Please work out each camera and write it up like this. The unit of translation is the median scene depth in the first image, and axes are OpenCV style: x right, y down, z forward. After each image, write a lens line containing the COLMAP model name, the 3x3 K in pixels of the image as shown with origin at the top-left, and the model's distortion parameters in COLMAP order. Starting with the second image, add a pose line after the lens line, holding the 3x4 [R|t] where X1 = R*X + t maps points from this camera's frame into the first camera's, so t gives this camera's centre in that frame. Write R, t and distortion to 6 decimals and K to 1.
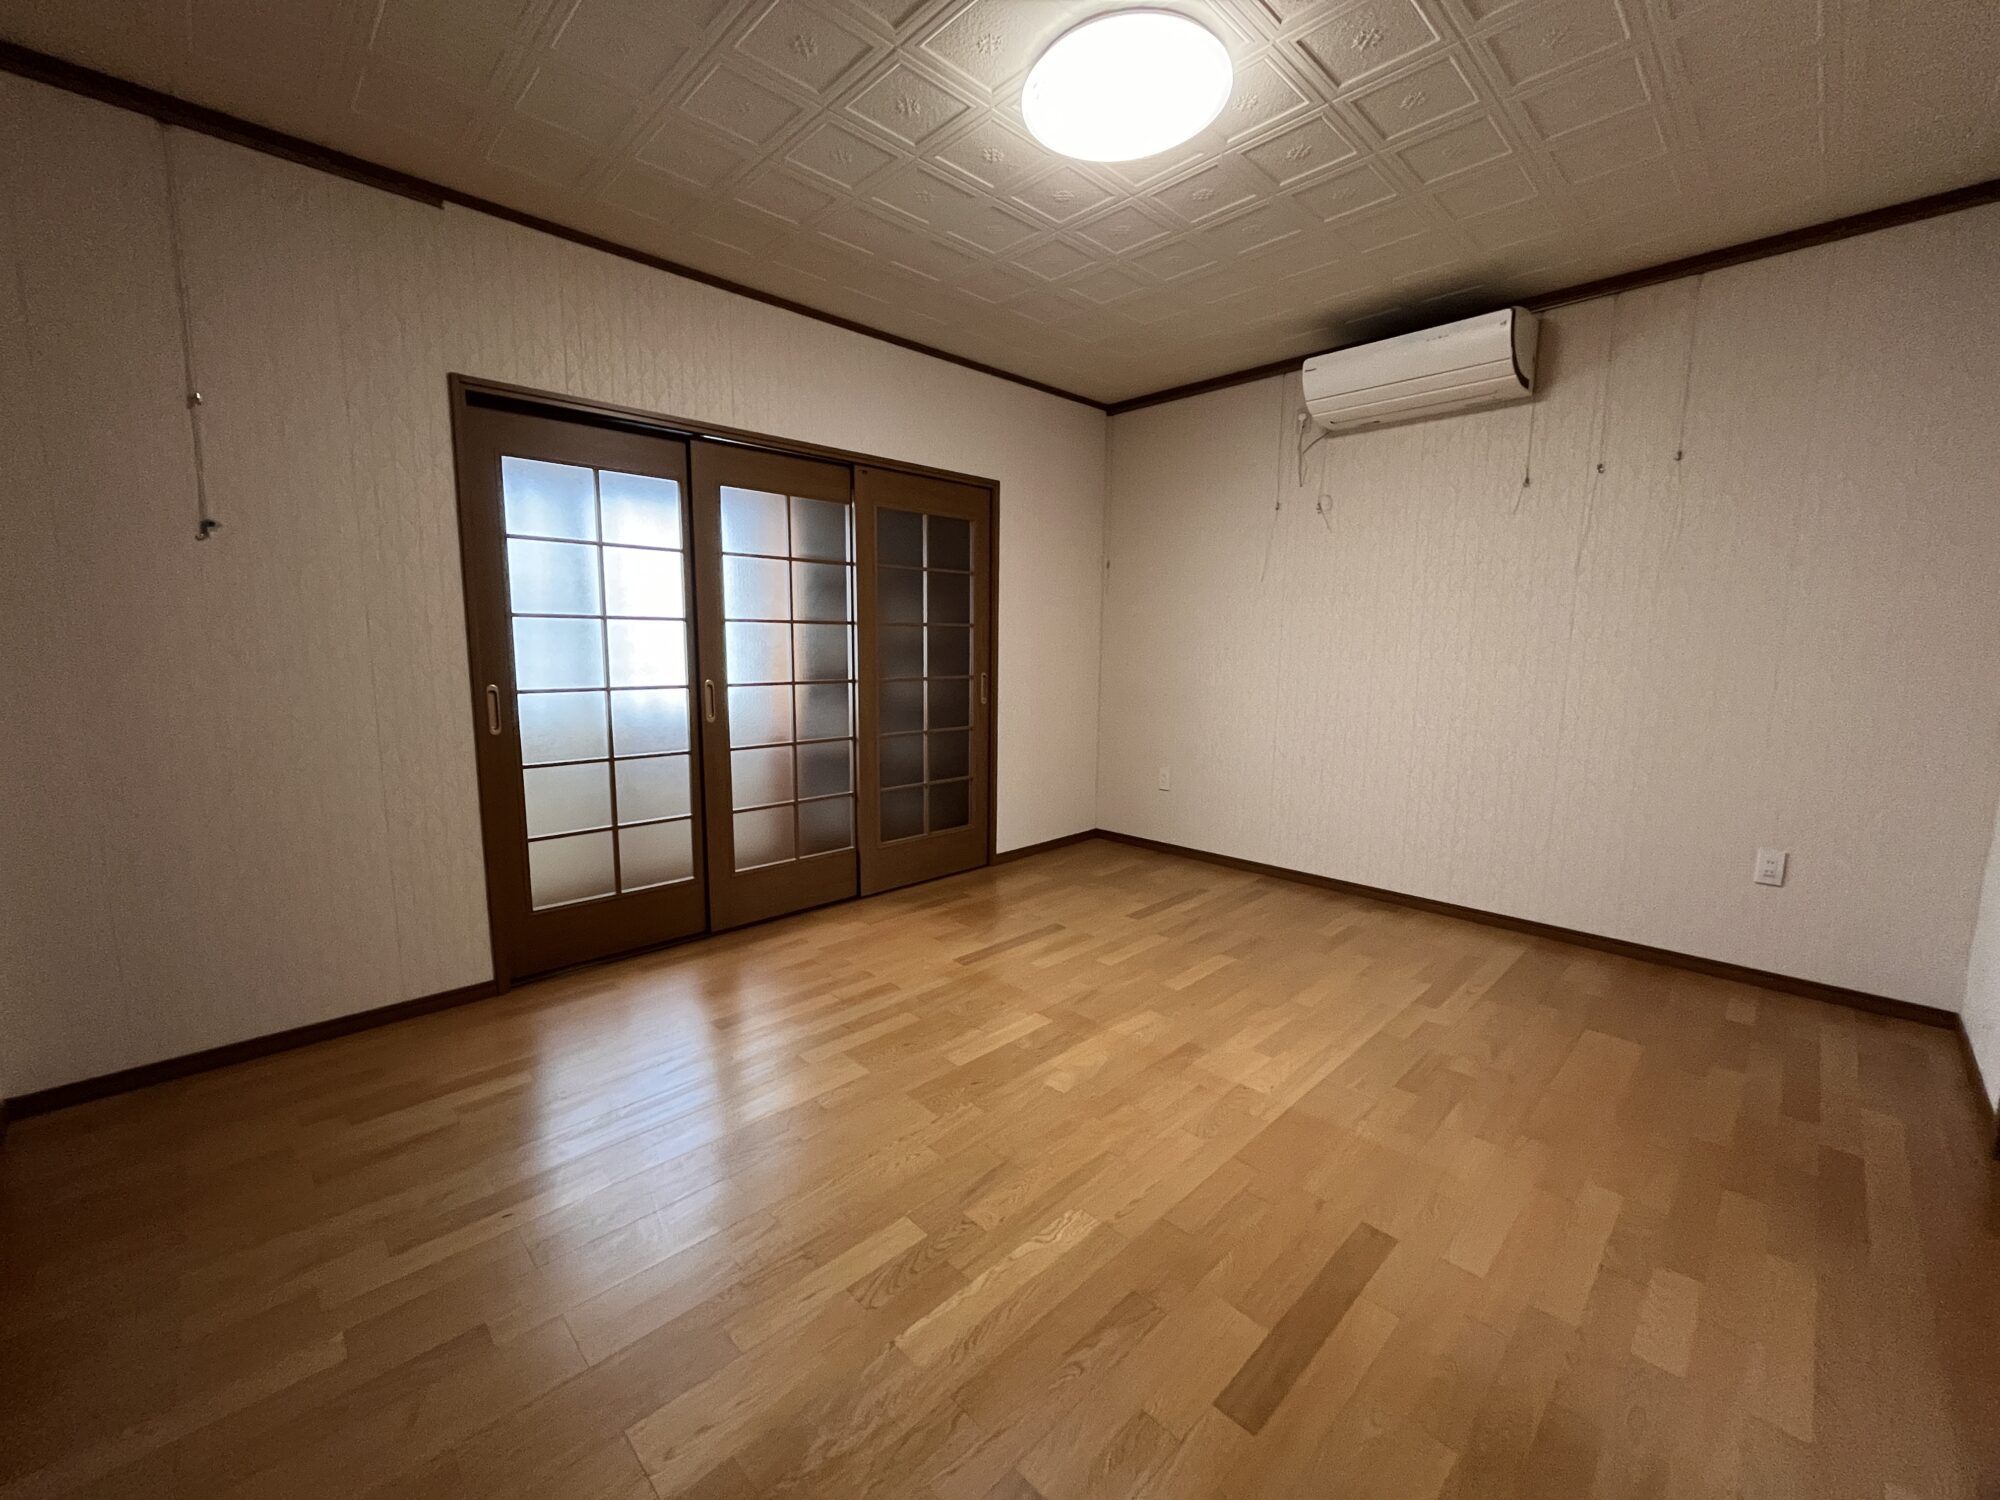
lens RADIAL K [[808.8, 0, 1001.5], [0, 808.8, 745.6], [0, 0, 1]] dist [-0.000127, 0.000028]
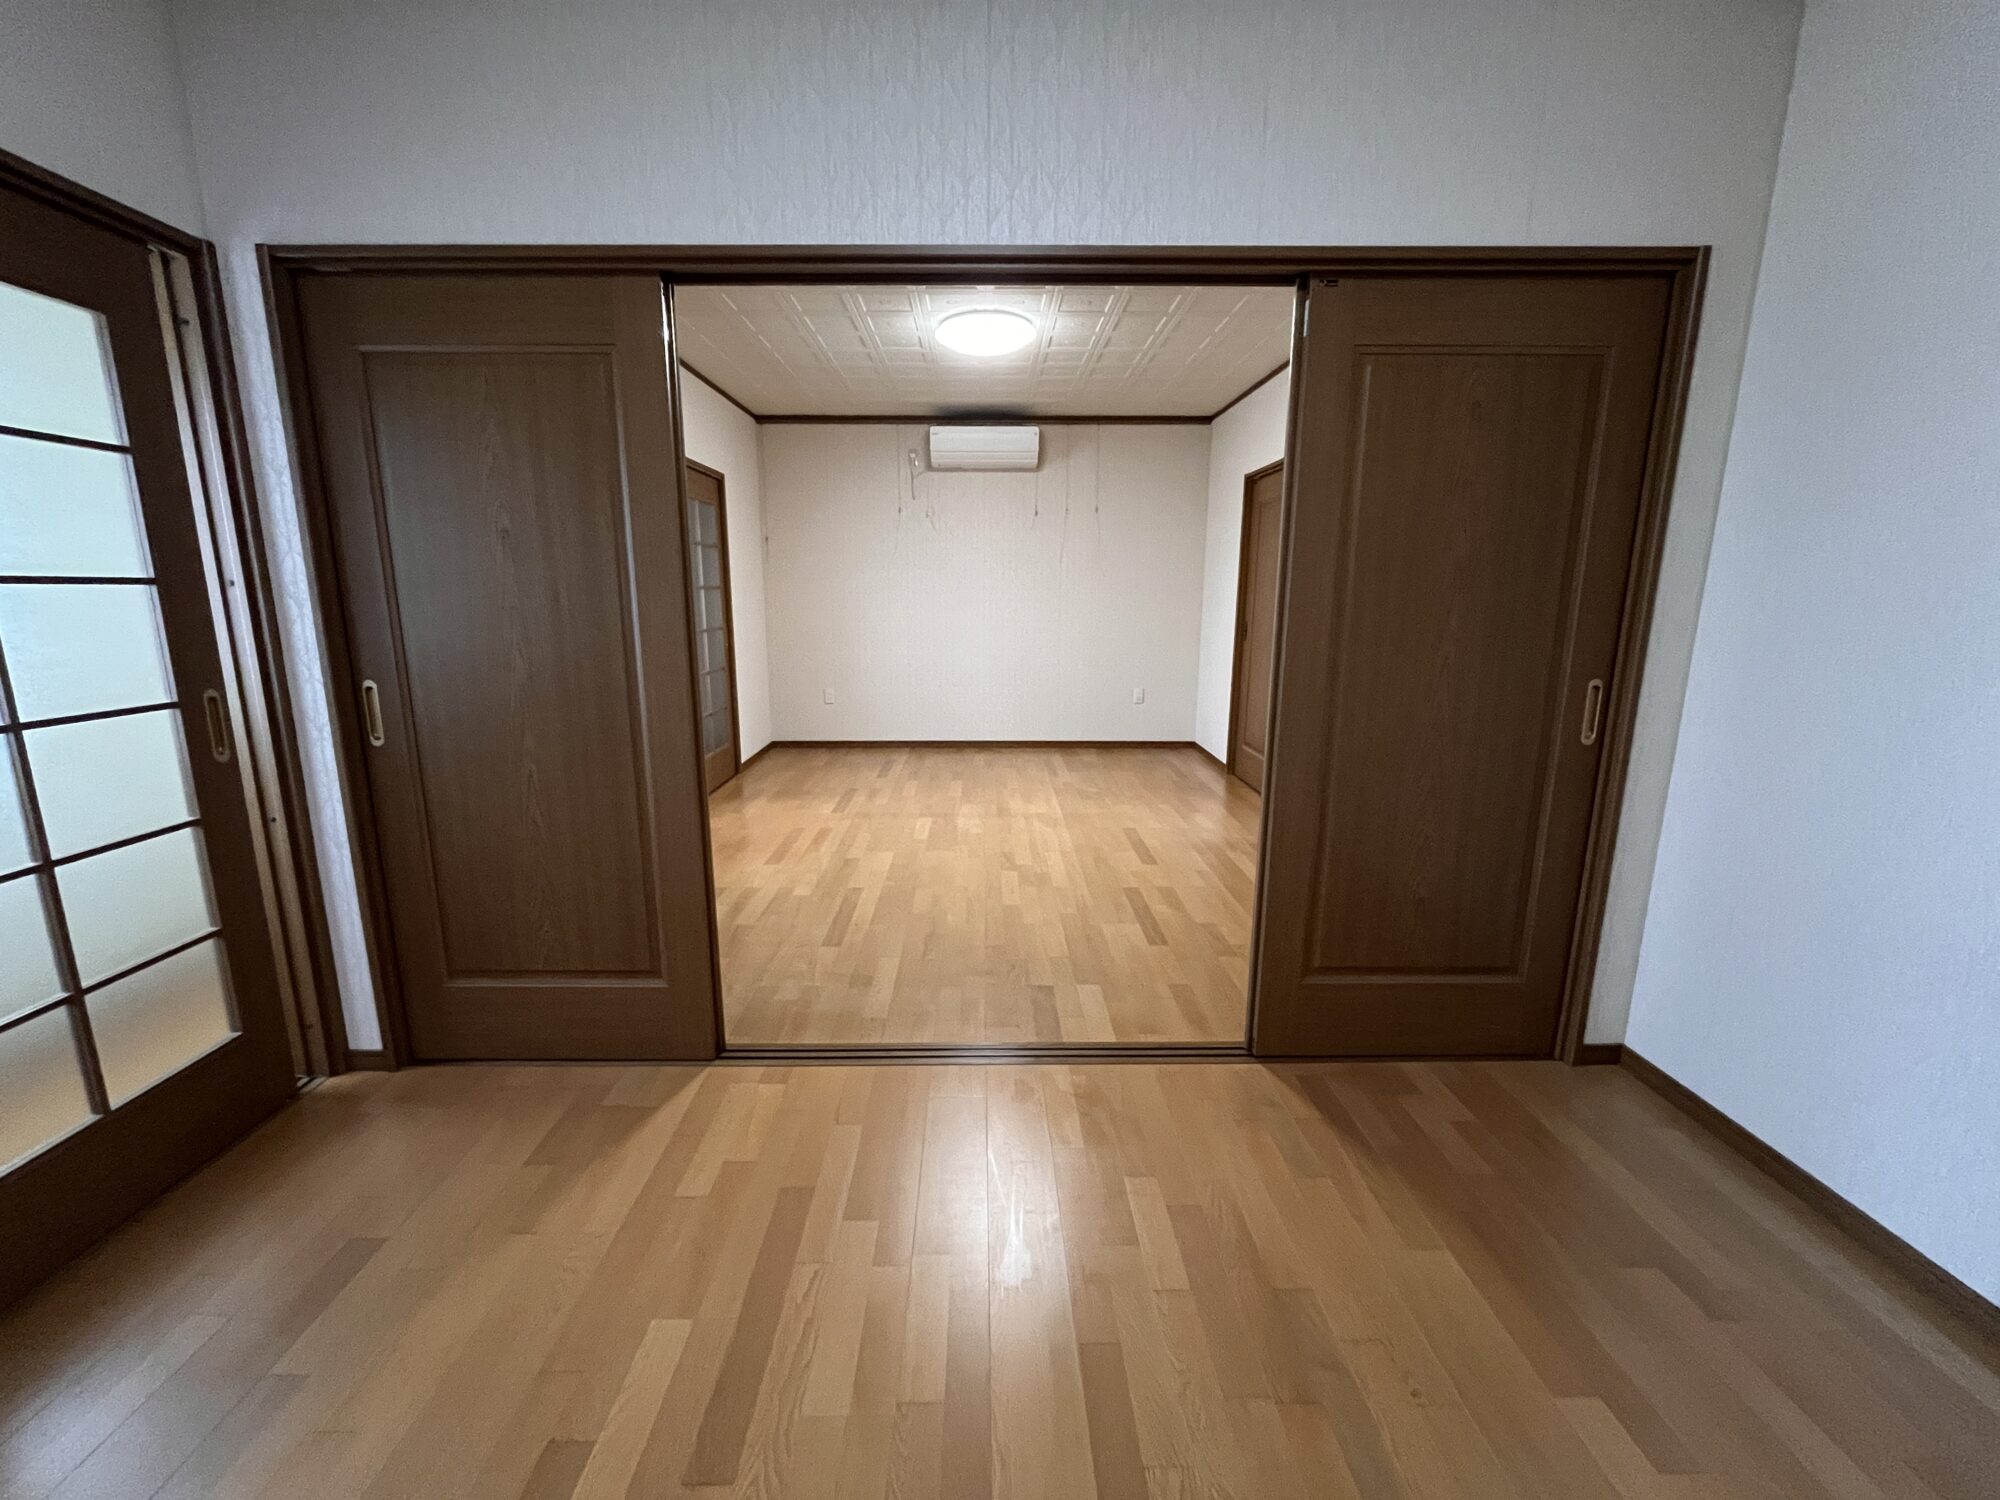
lens RADIAL K [[808.8, 0, 993.1], [0, 808.8, 751.7], [0, 0, 1]] dist [-0.000127, 0.000028]
pose [[0.688882, -0.147492, 0.709710, -1.095276], [0.094994, 0.989006, 0.113329, 0.008514], [-0.718622, -0.010652, 0.695319, -0.336463]]
